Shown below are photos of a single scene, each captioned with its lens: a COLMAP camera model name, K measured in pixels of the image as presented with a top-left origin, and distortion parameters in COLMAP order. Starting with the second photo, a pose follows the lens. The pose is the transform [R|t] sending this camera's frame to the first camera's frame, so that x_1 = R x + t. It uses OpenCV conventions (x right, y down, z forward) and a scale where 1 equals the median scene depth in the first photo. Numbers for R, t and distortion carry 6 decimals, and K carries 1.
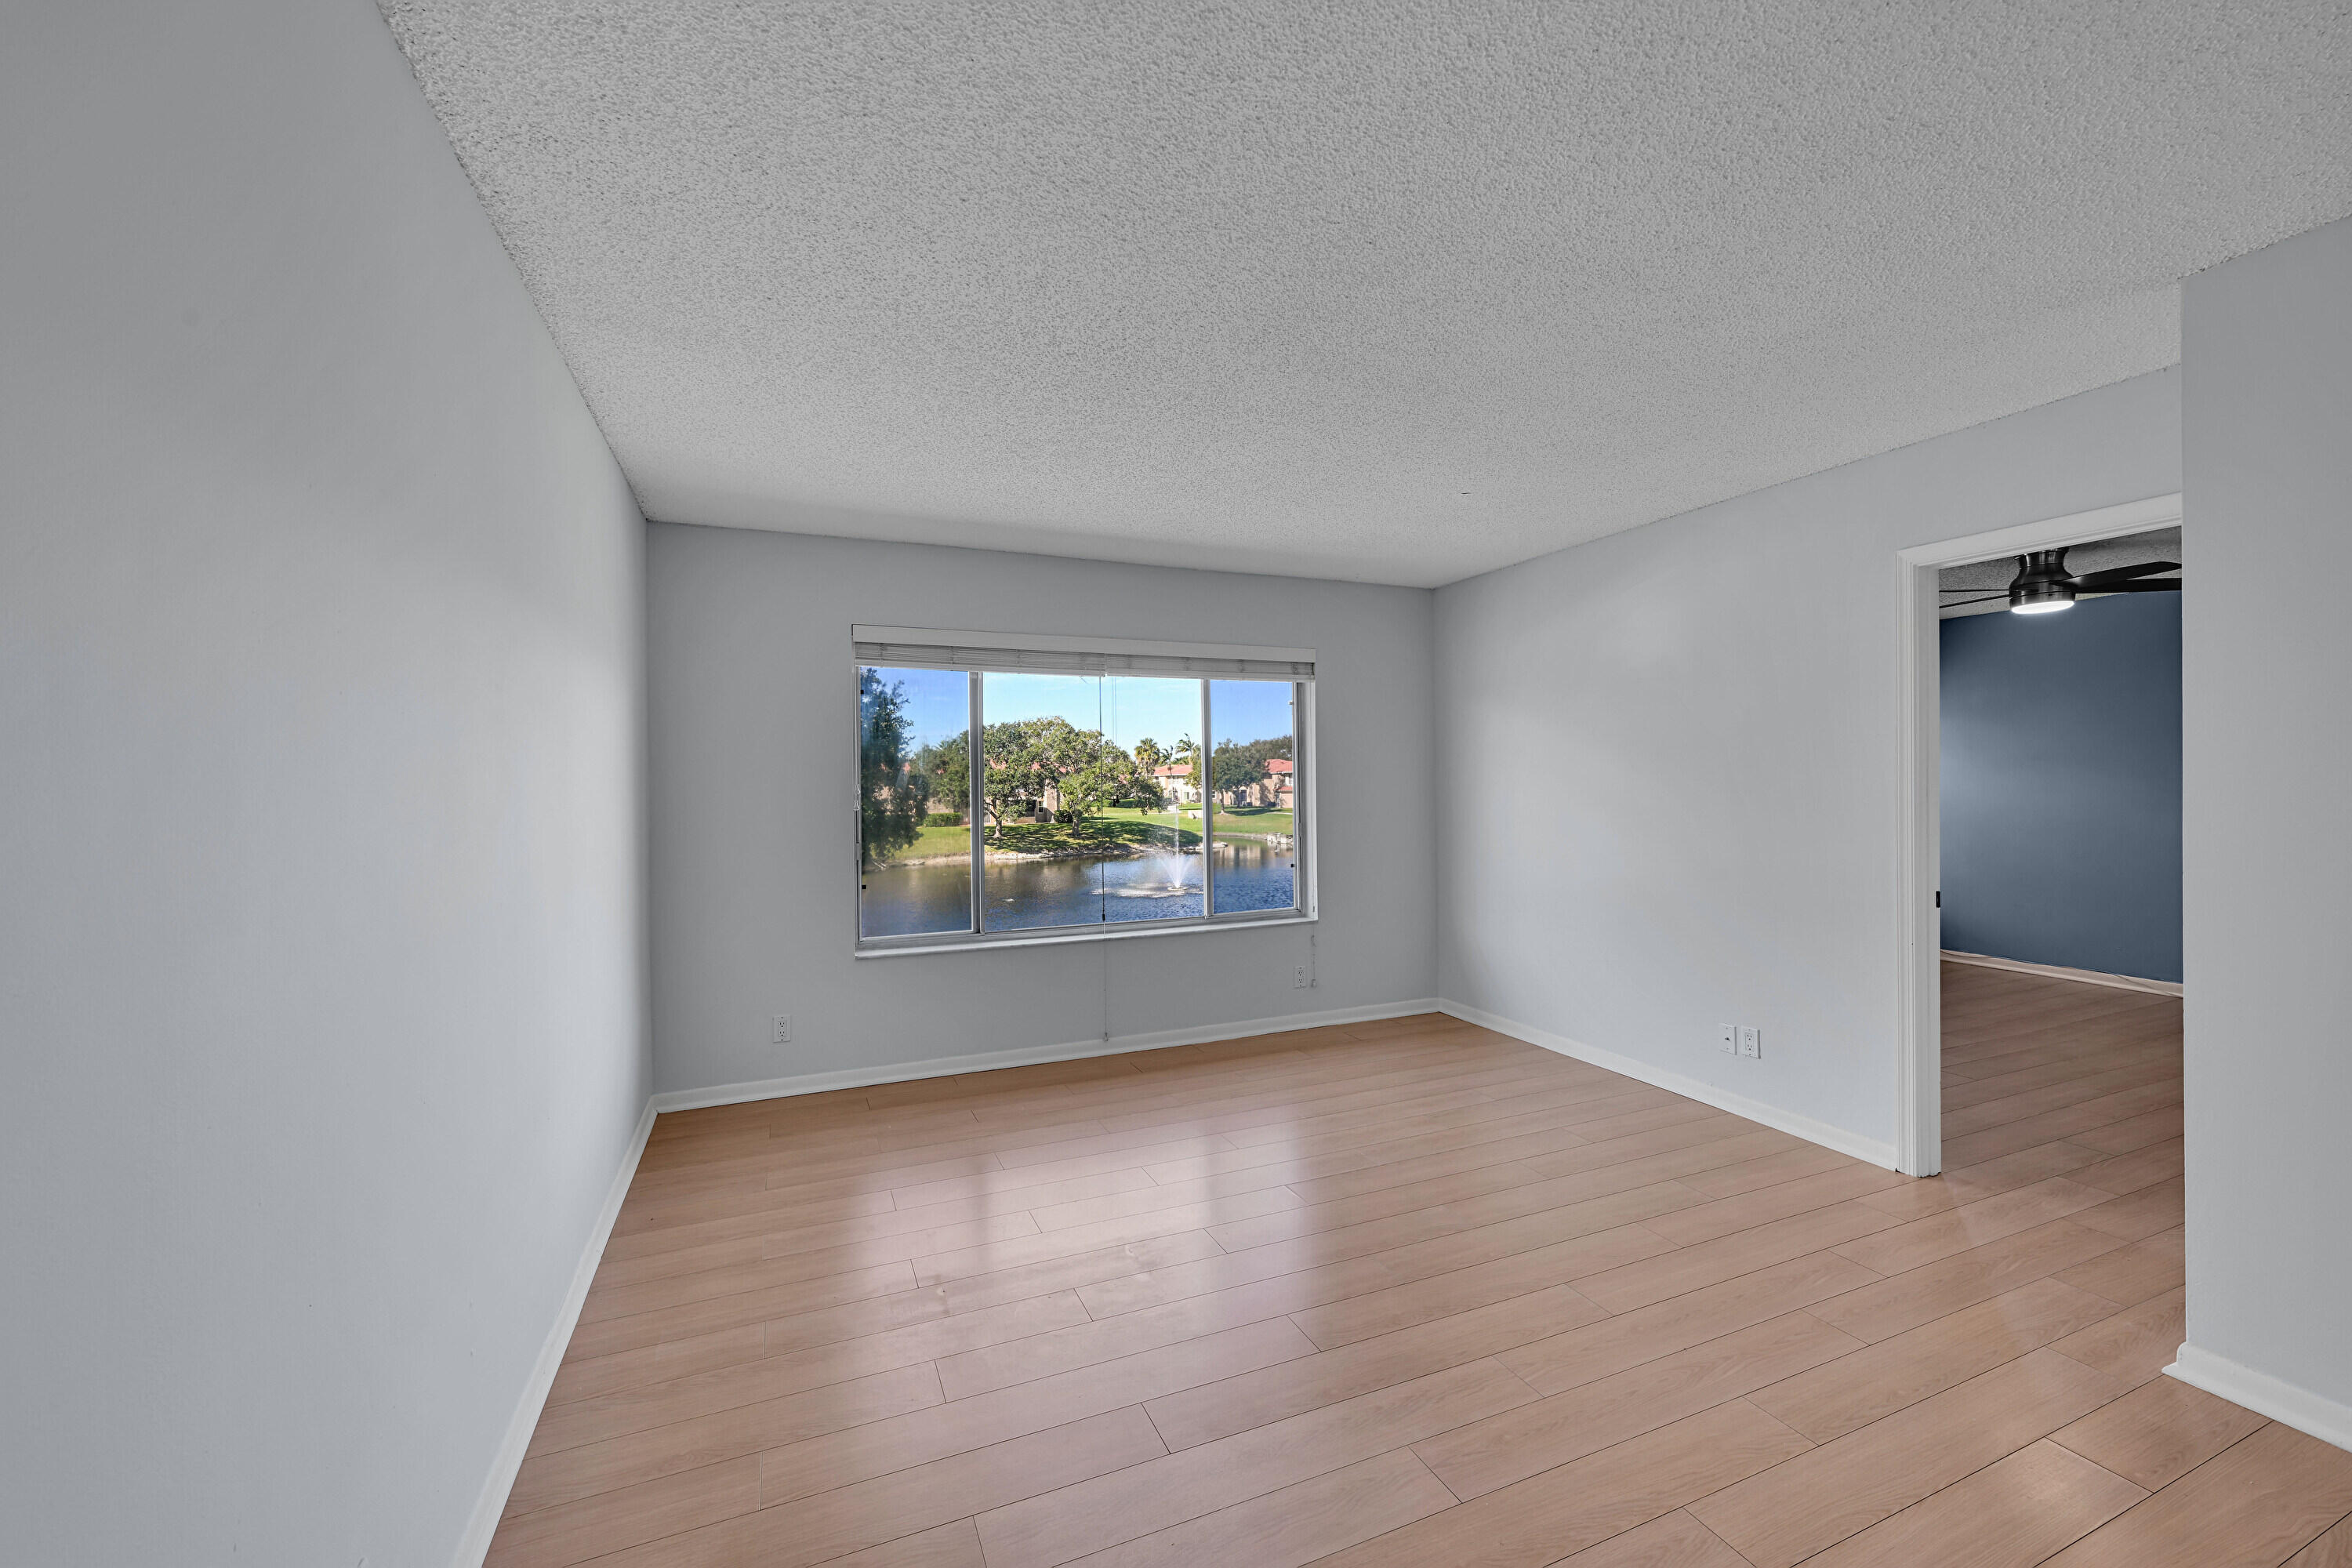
lens RADIAL K [[925.0, 0, 1167.6], [0, 925.0, 790.0], [0, 0, 1]] dist [-0.002875, 0.000333]
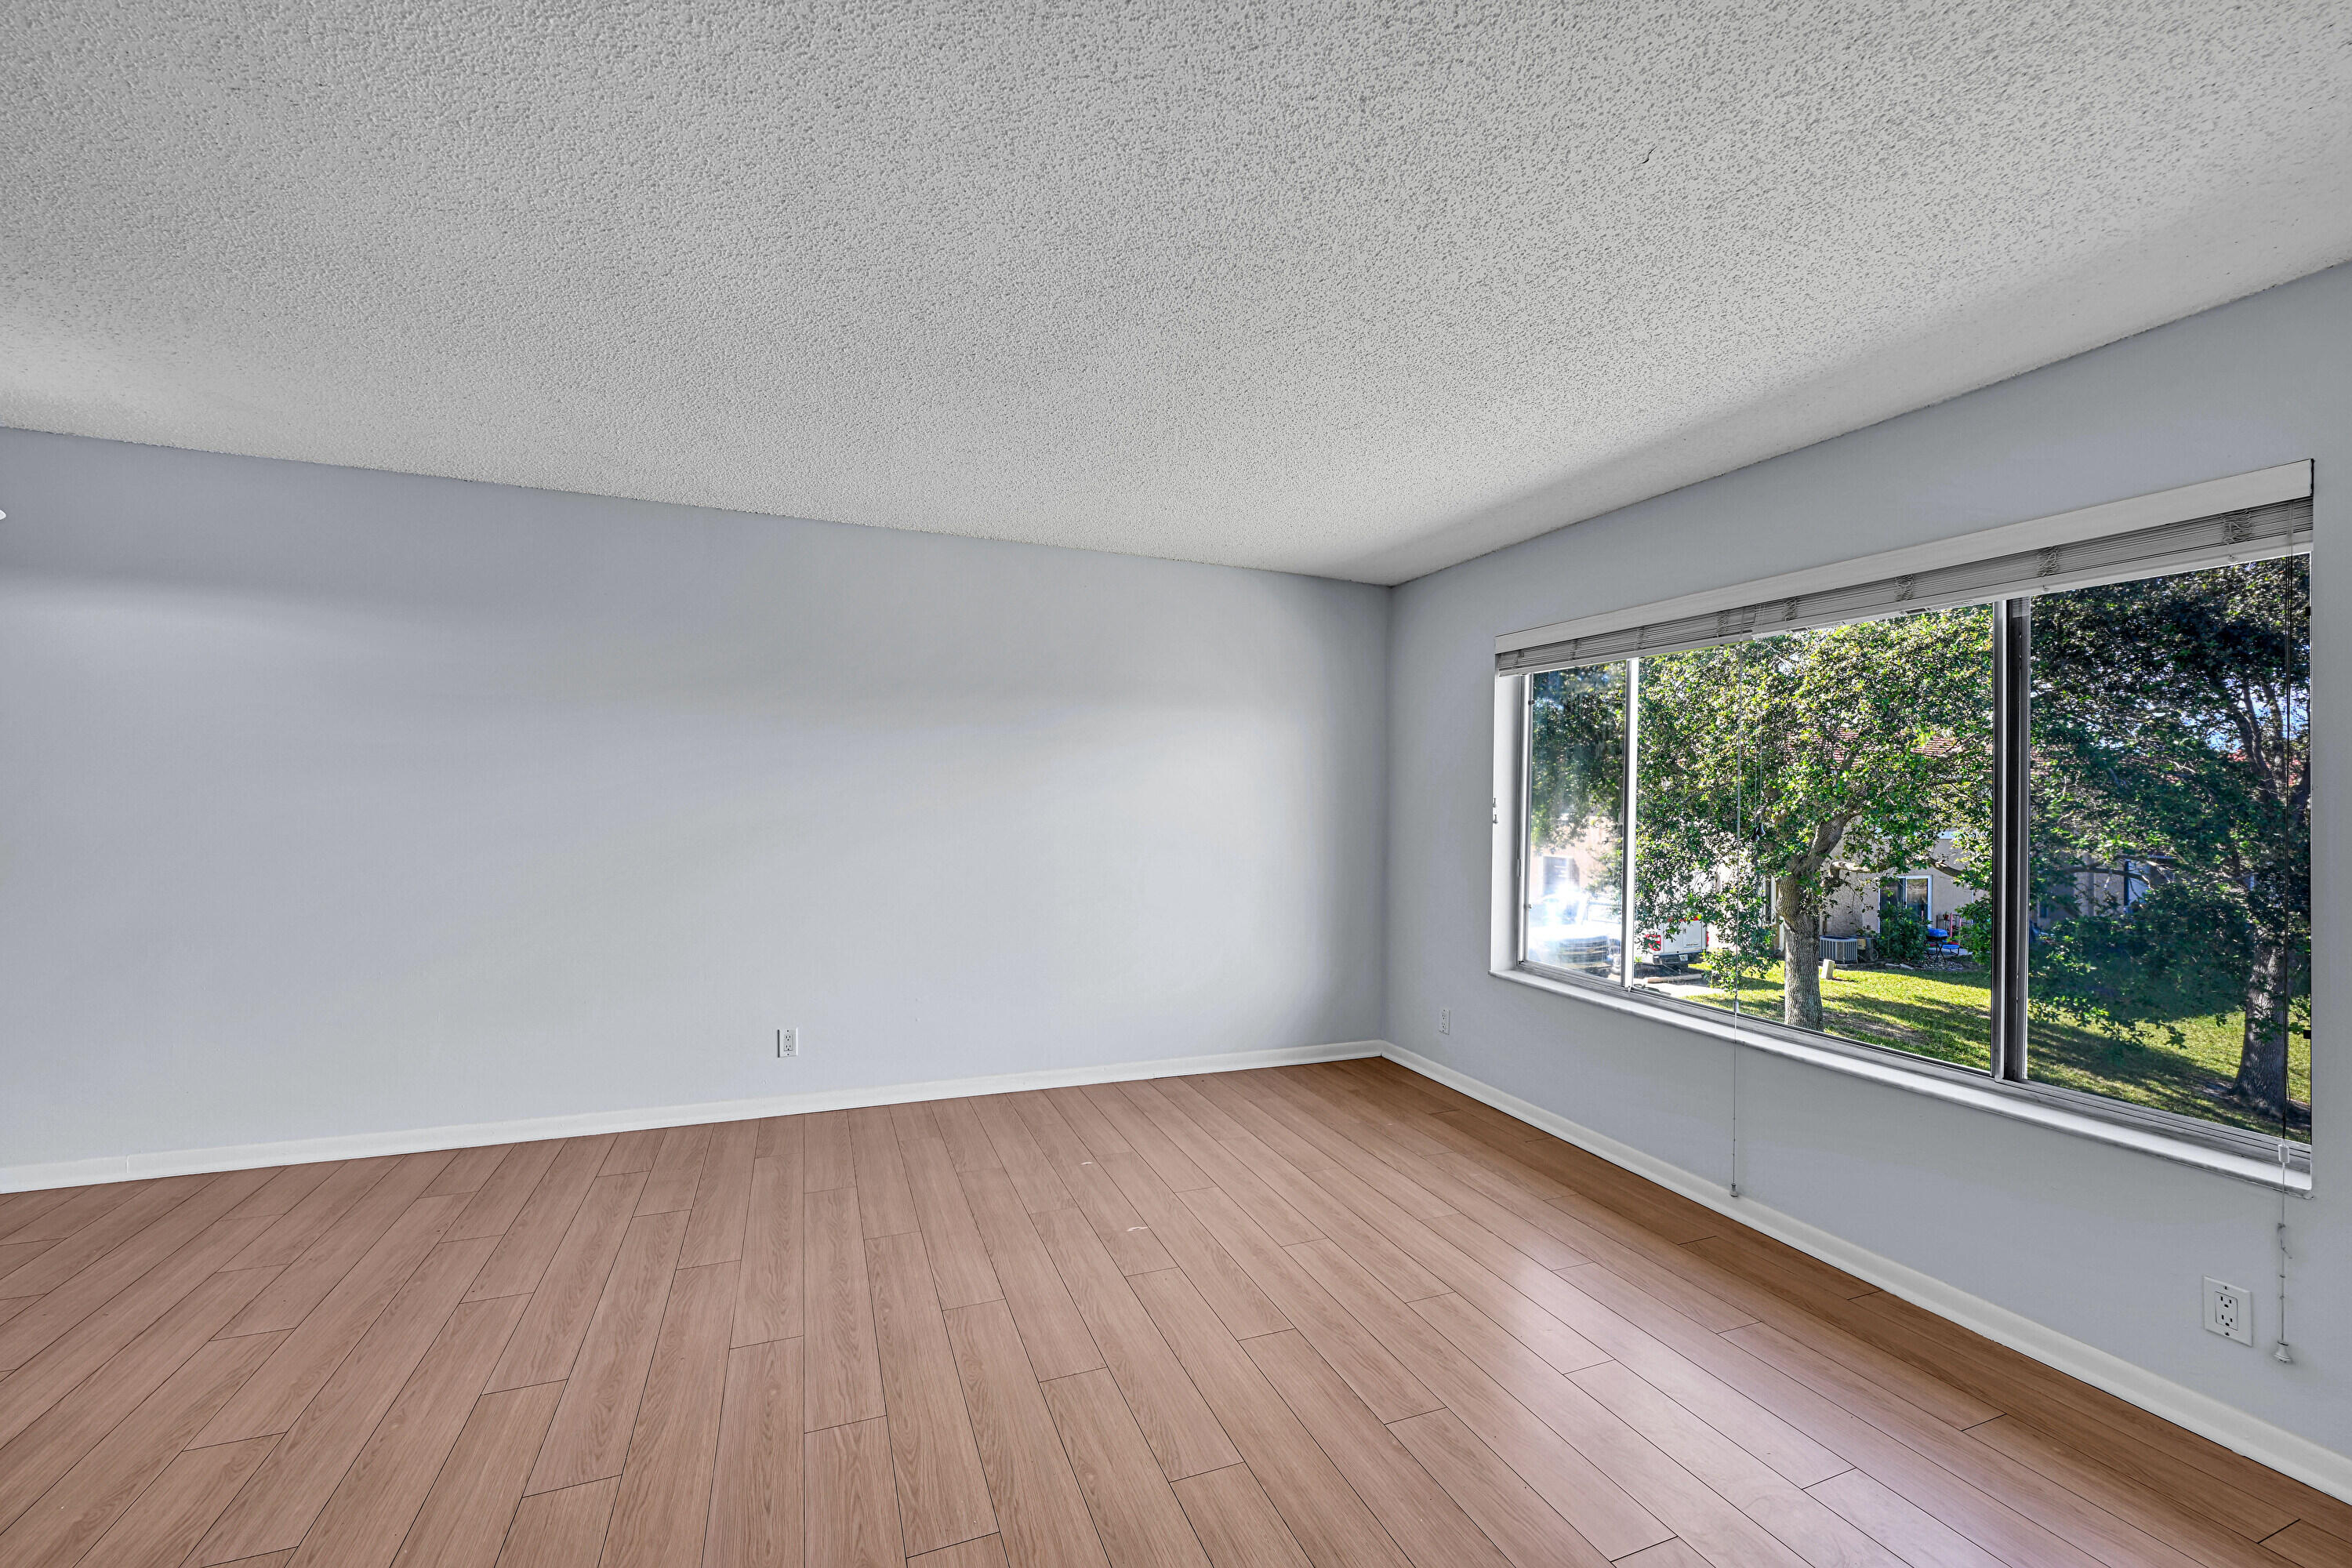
lens RADIAL K [[925.0, 0, 1169.9], [0, 925.0, 779.8], [0, 0, 1]] dist [-0.002875, 0.000333]
pose [[-0.022085, -0.005542, -0.999741, 0.726492], [-0.025513, 0.999662, -0.004978, -0.012843], [0.999431, 0.025396, -0.022219, 0.738770]]
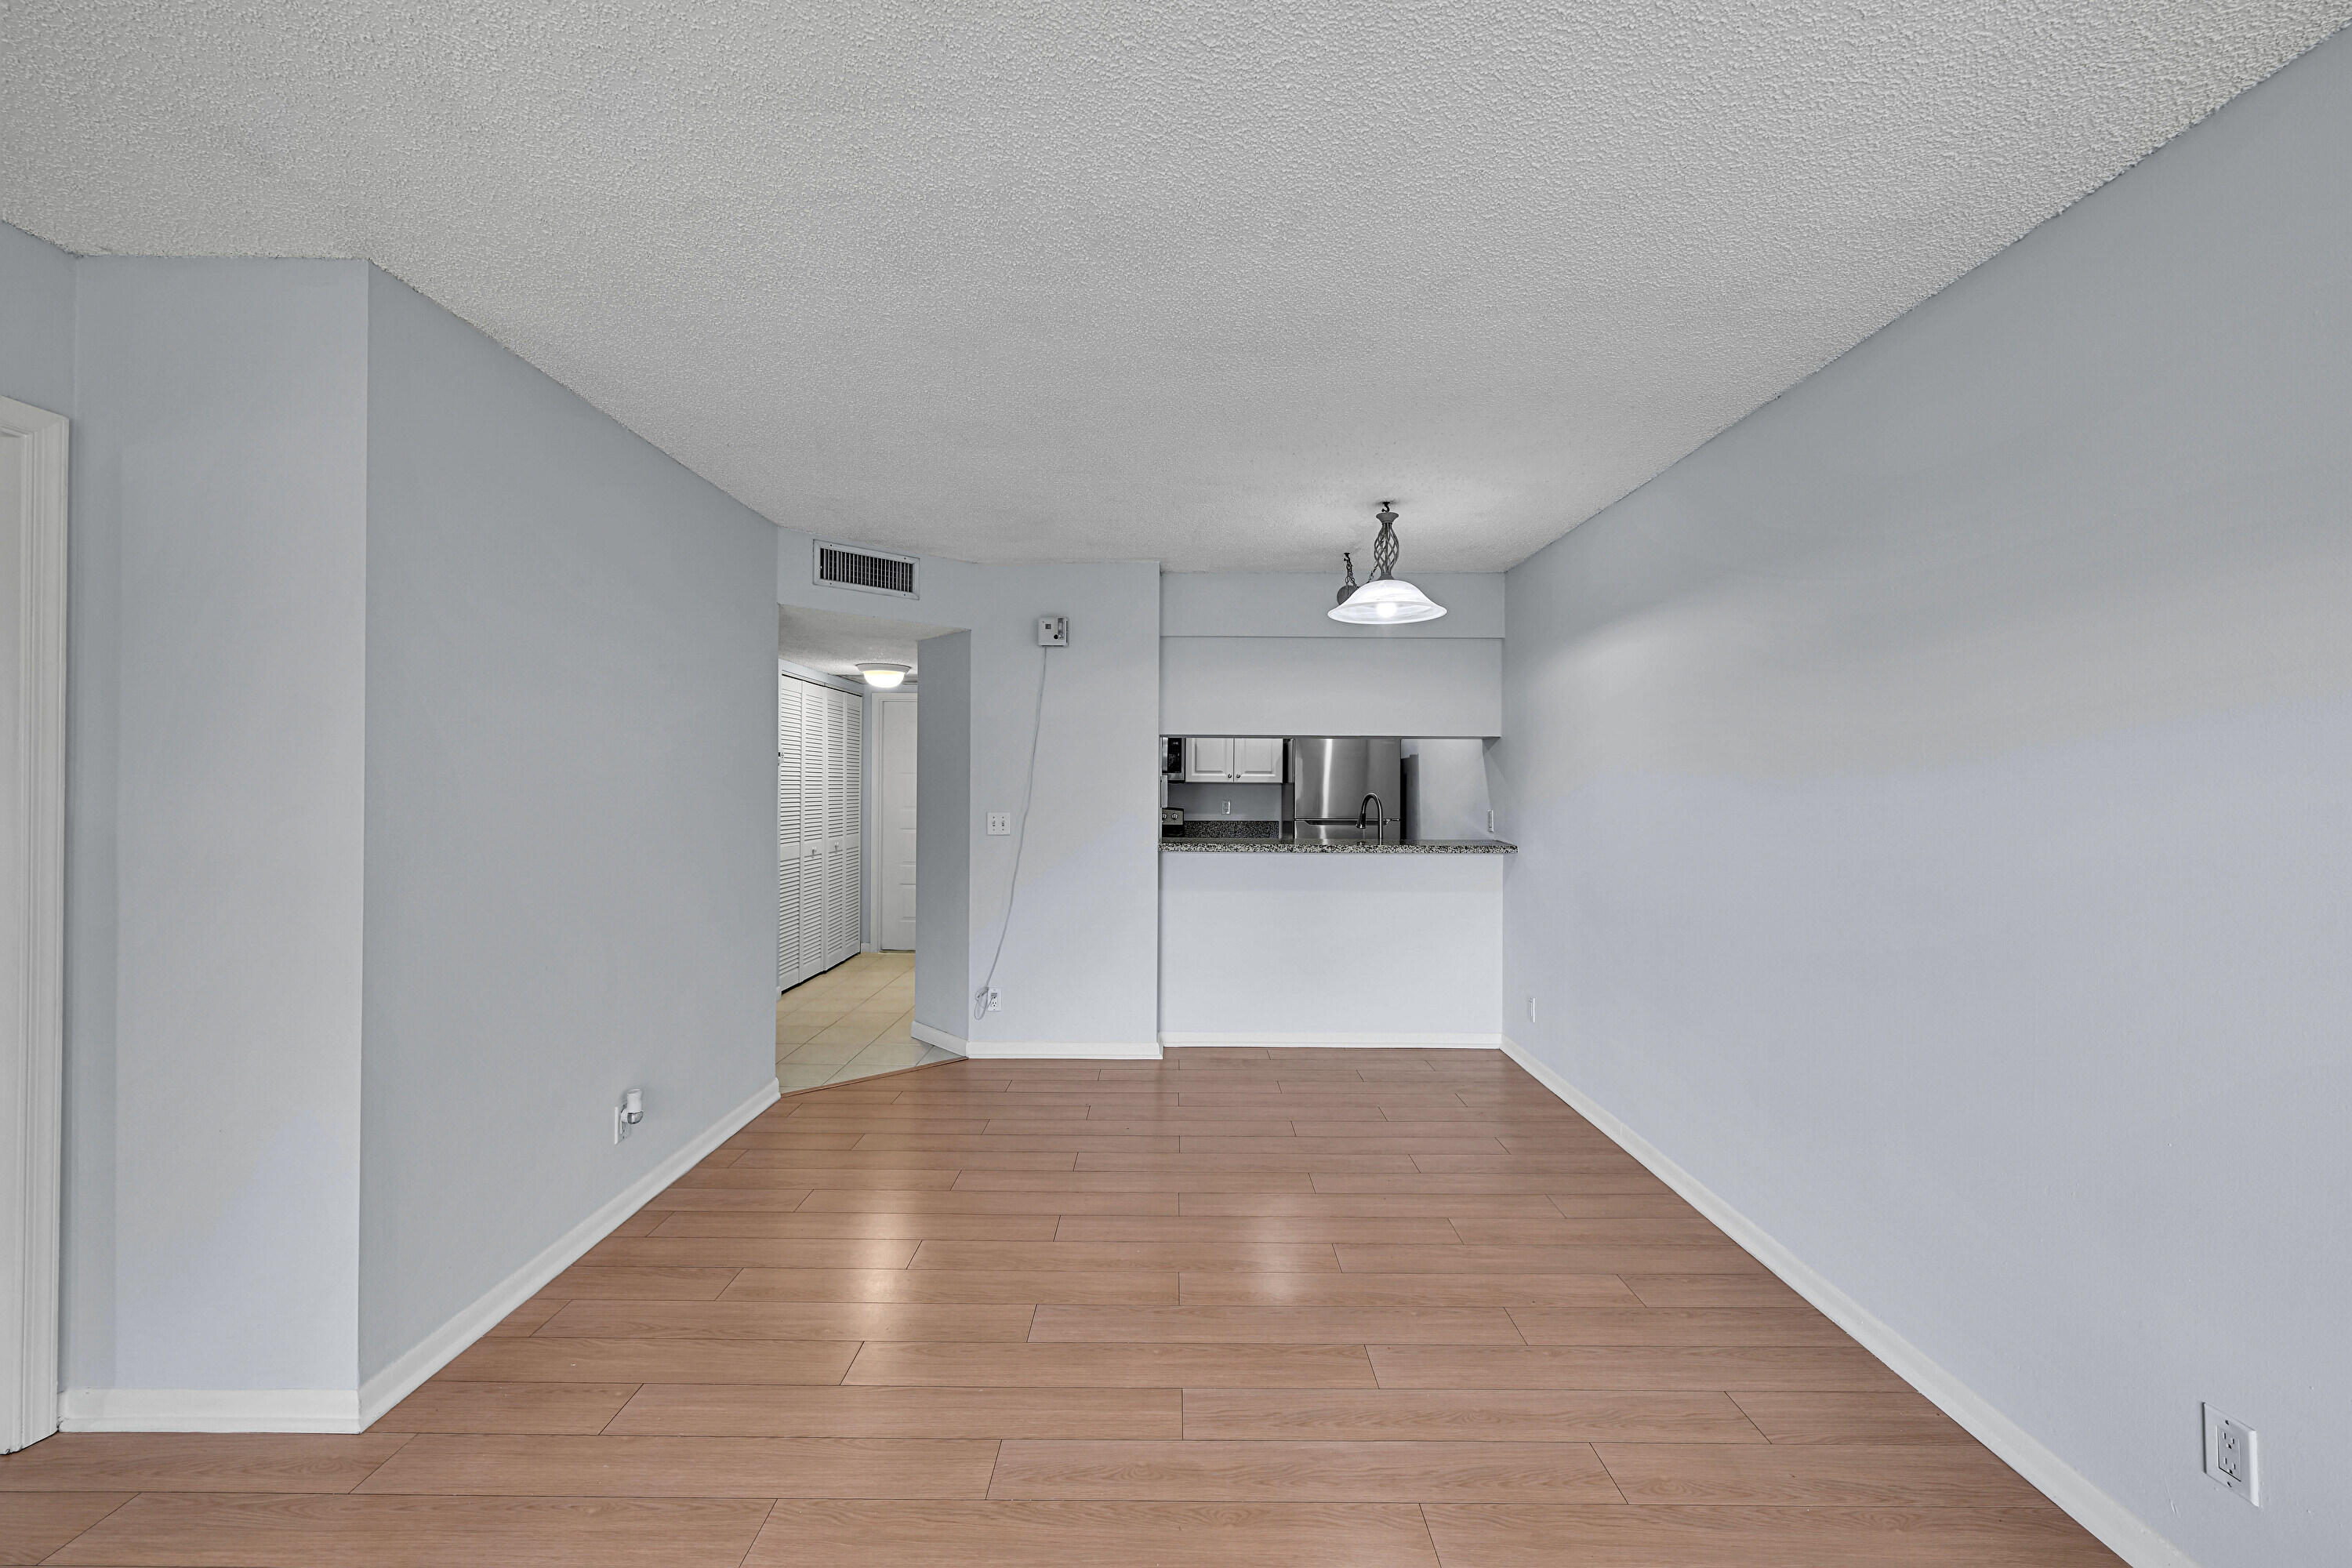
lens RADIAL K [[925.0, 0, 1170.0], [0, 925.0, 783.9], [0, 0, 1]] dist [-0.002875, 0.000333]
pose [[-0.919102, 0.004891, 0.393989, -0.017304], [0.006792, 0.999971, 0.003431, -0.008904], [-0.393961, 0.005829, -0.919109, 0.841479]]
